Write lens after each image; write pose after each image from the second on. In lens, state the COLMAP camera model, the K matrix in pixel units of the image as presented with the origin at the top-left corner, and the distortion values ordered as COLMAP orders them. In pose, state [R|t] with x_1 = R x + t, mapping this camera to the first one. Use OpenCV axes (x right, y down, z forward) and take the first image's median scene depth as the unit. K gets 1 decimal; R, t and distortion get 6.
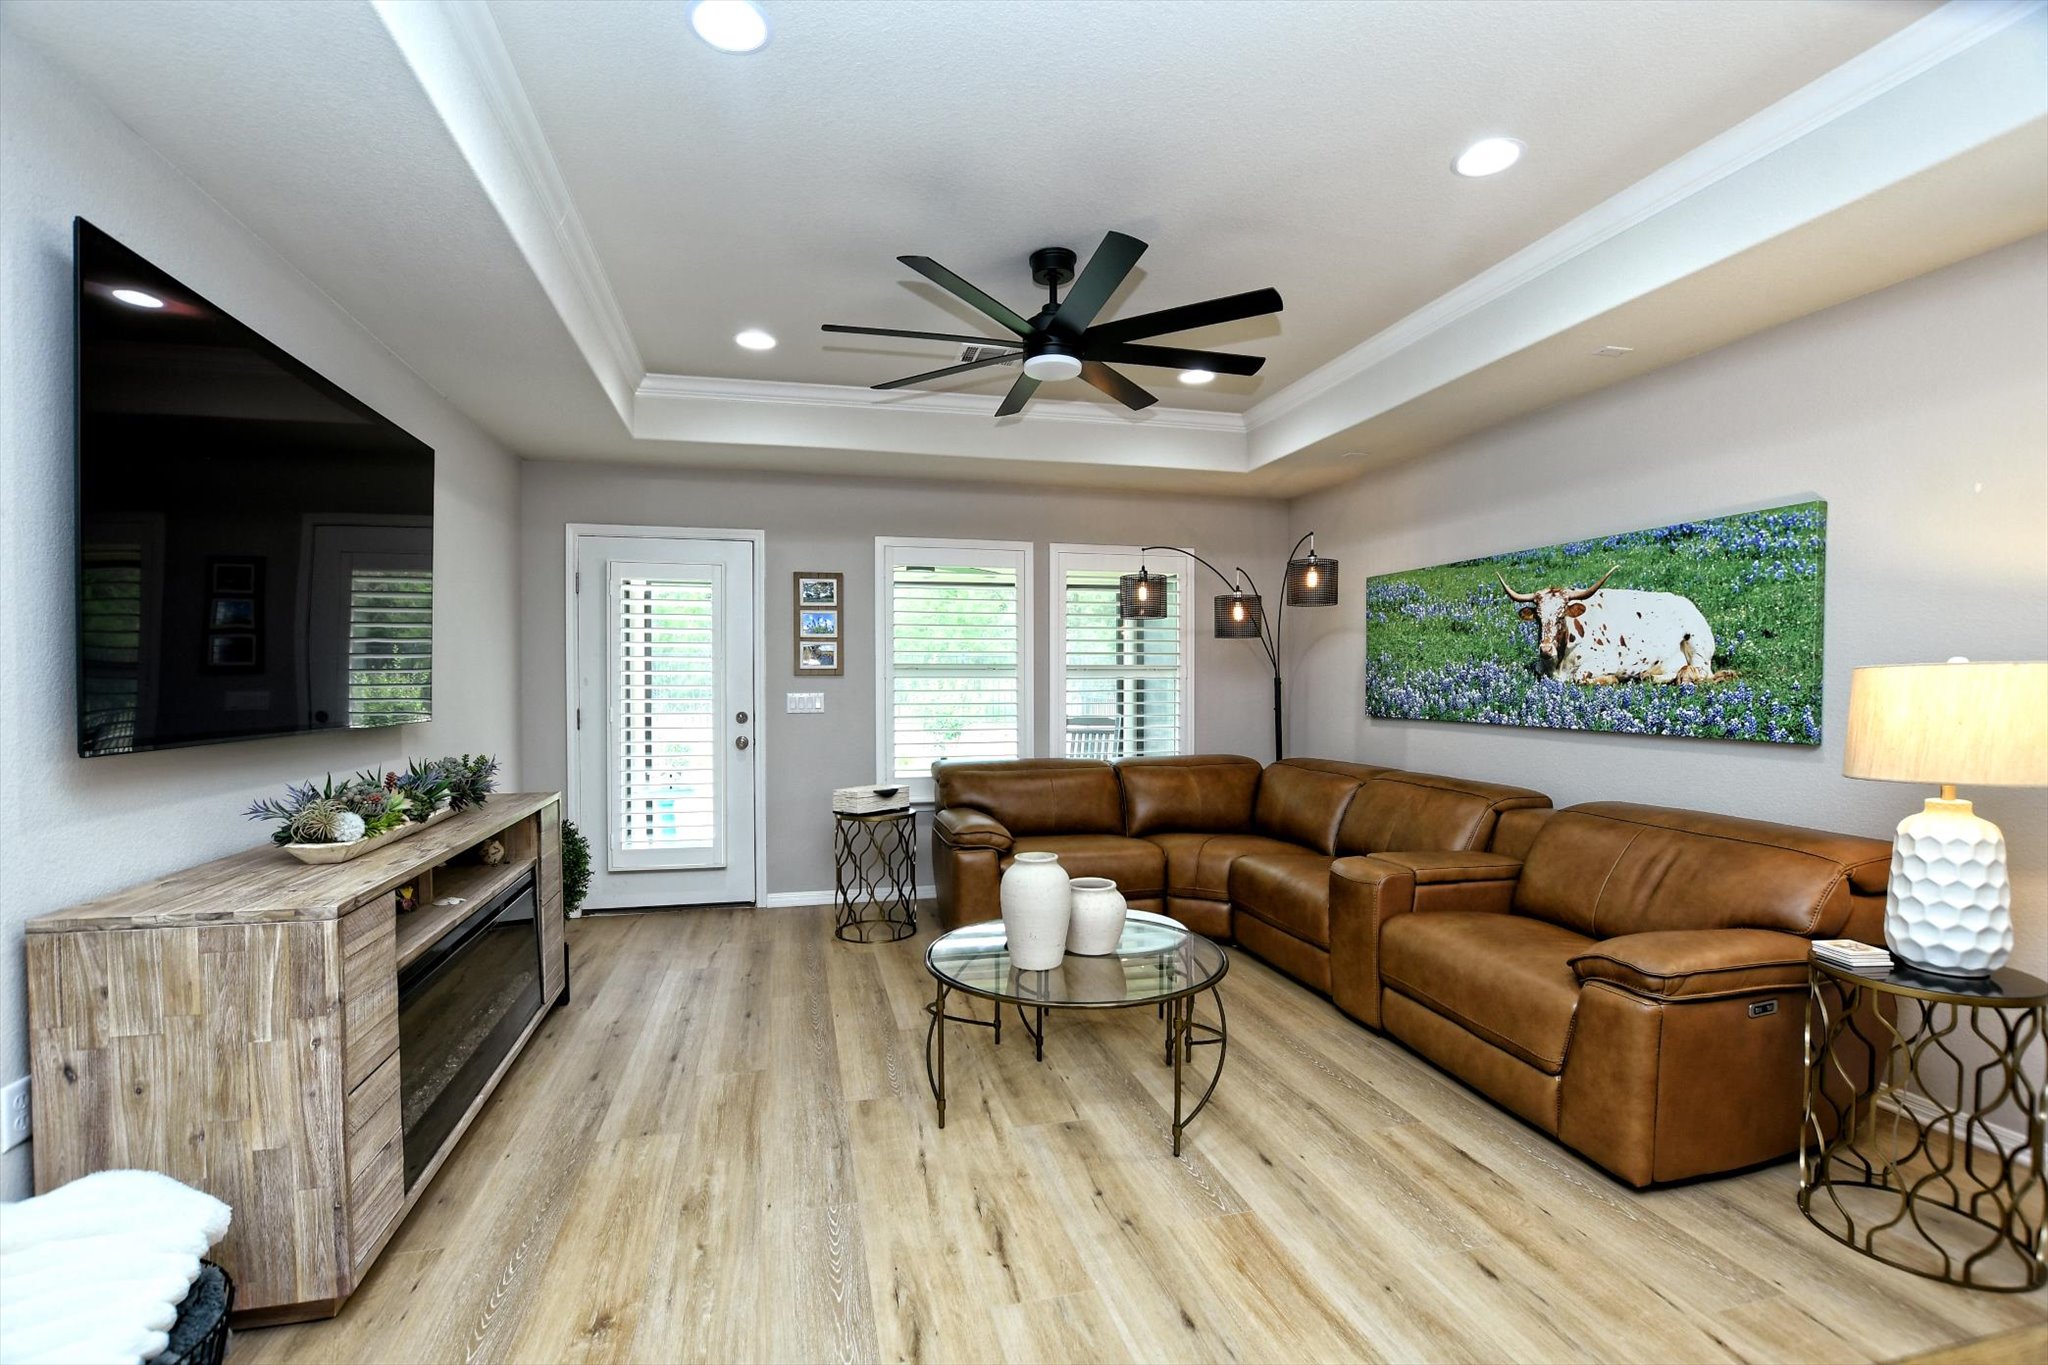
lens RADIAL K [[906.3, 0, 1009.4], [0, 906.3, 700.5], [0, 0, 1]] dist [-0.033516, 0.004608]
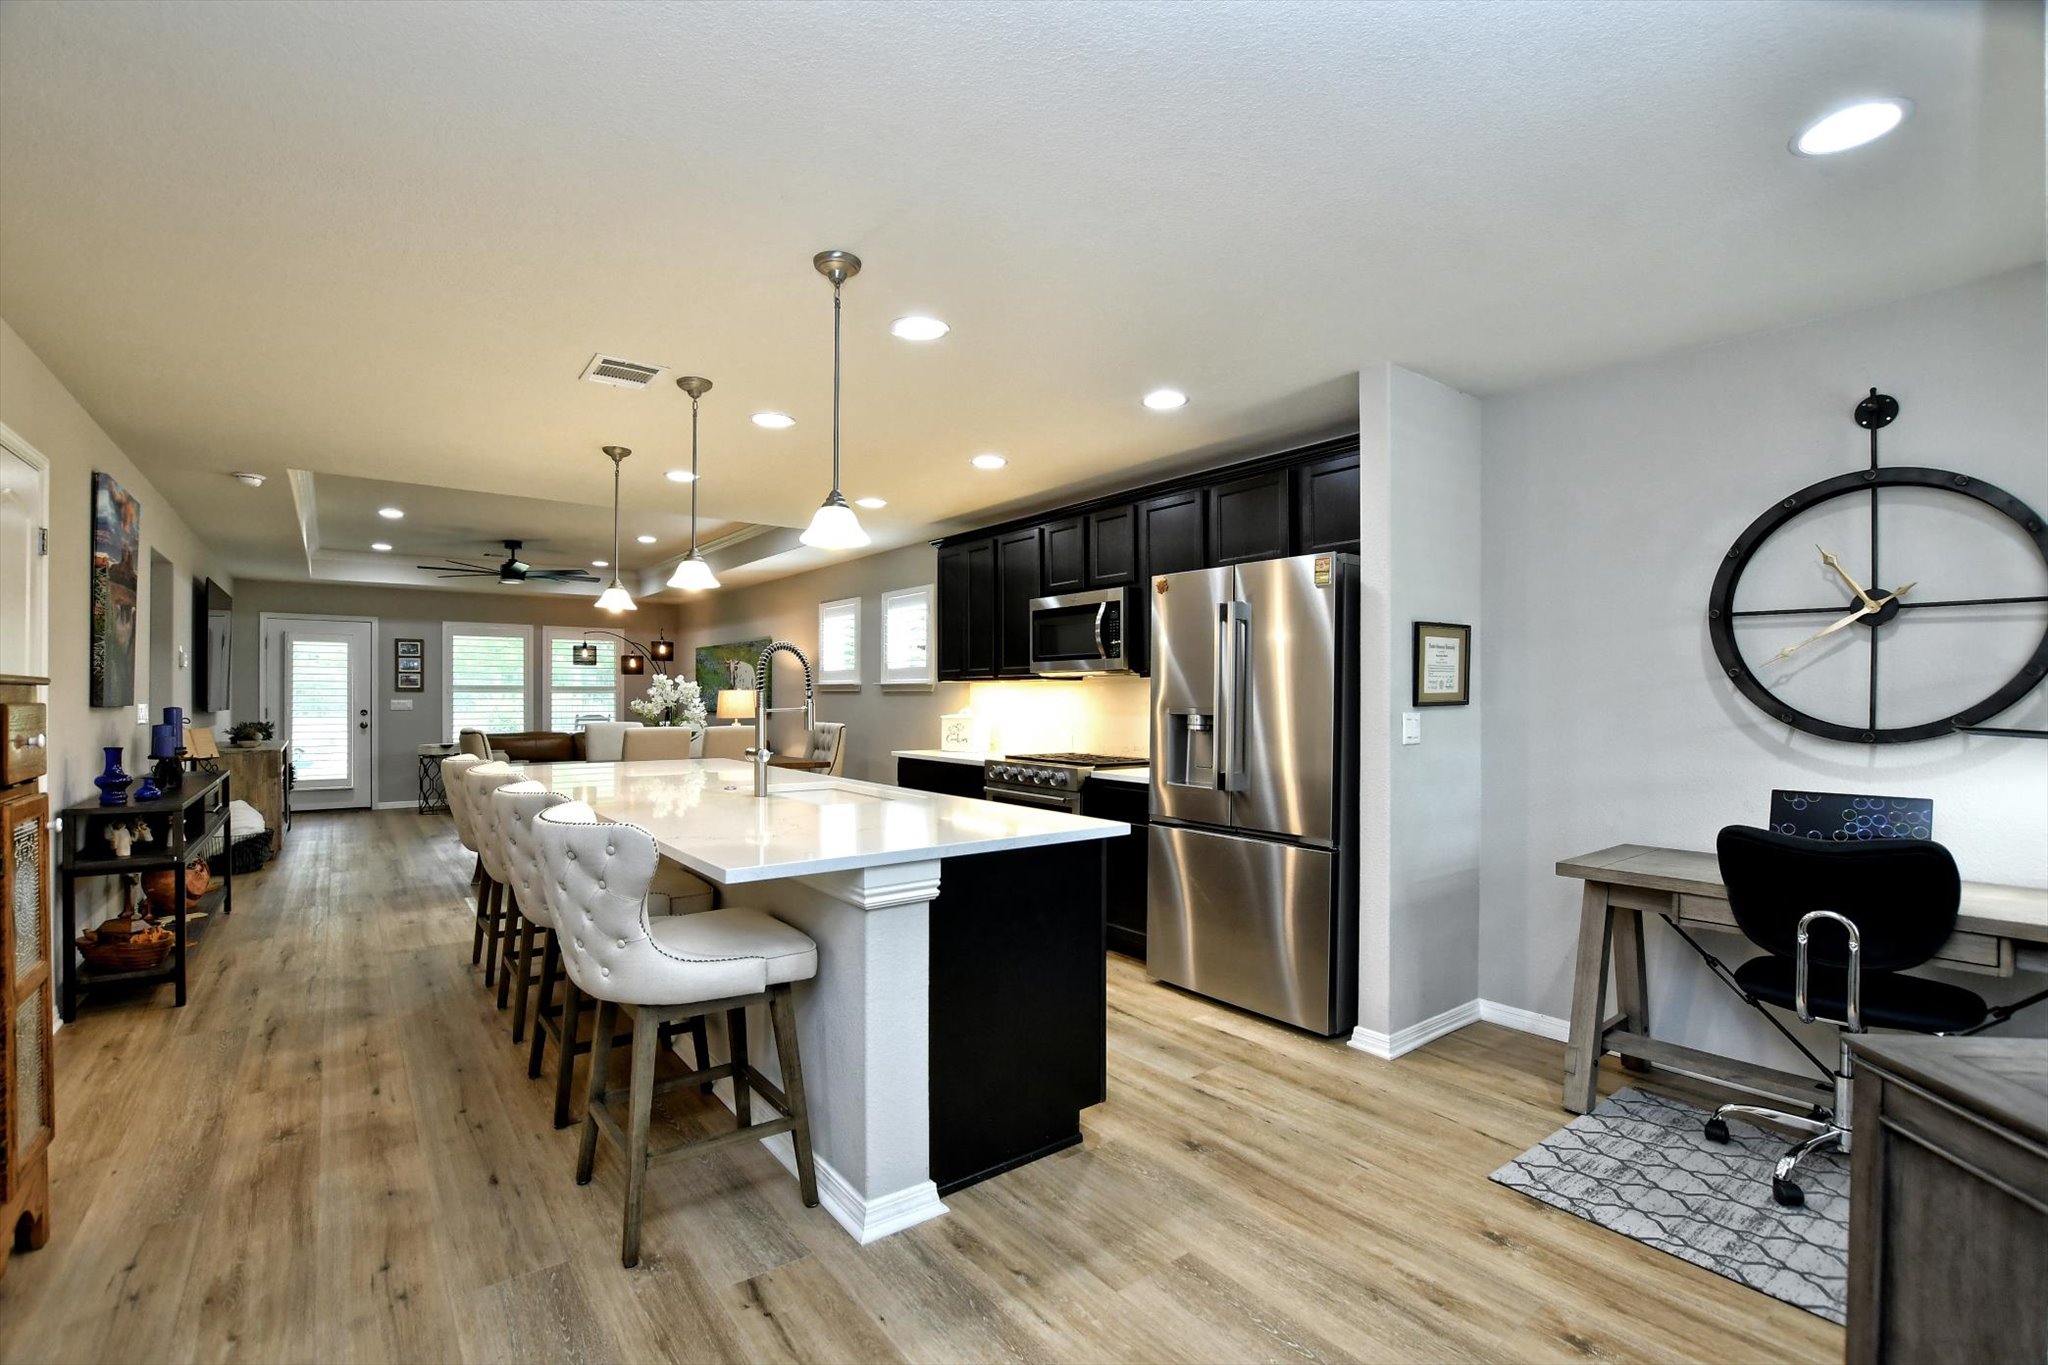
lens RADIAL K [[906.3, 0, 1009.9], [0, 906.3, 693.7], [0, 0, 1]] dist [-0.033516, 0.004608]
pose [[0.919503, 0.002594, 0.393075, 0.306027], [0.006535, 0.999739, -0.021885, 0.039503], [-0.393029, 0.022692, 0.919246, -1.757263]]
